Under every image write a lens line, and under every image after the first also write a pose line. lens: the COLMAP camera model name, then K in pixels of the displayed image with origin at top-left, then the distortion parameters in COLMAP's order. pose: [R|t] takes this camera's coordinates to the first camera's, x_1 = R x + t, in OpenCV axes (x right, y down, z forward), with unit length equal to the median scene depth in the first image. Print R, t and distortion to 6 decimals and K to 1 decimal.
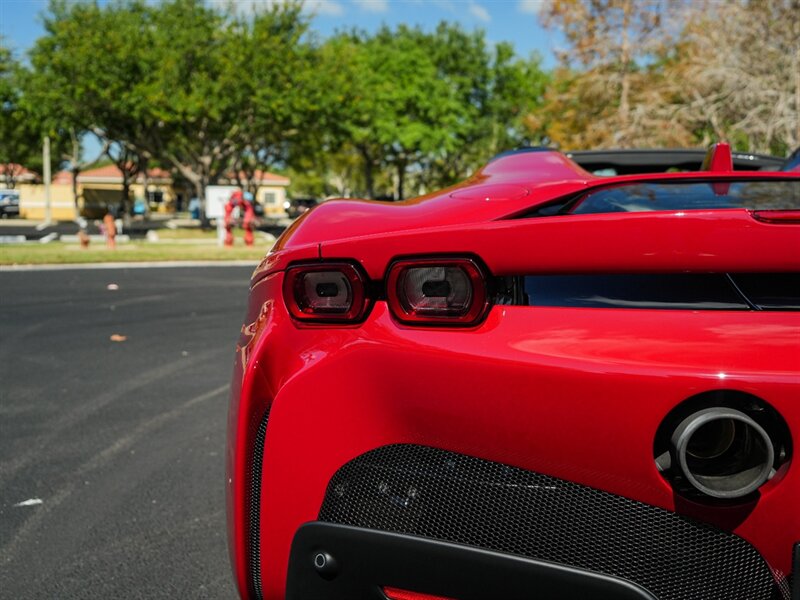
lens RADIAL K [[867.3, 0, 449.8], [0, 867.3, 258.2], [0, 0, 1]] dist [-0.078166, 0.210328]
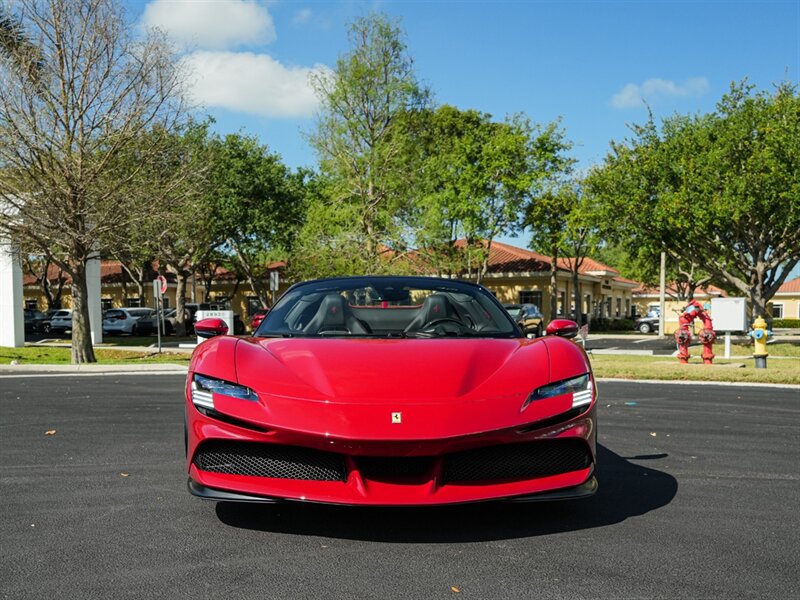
lens RADIAL K [[863.3, 0, 397.7], [0, 863.3, 368.7], [0, 0, 1]] dist [-0.015870, -0.015795]
pose [[0.647680, 0.033373, -0.761181, 0.192481], [-0.038073, 0.999210, 0.011413, -0.005423], [0.760961, 0.021589, 0.648439, 0.154778]]
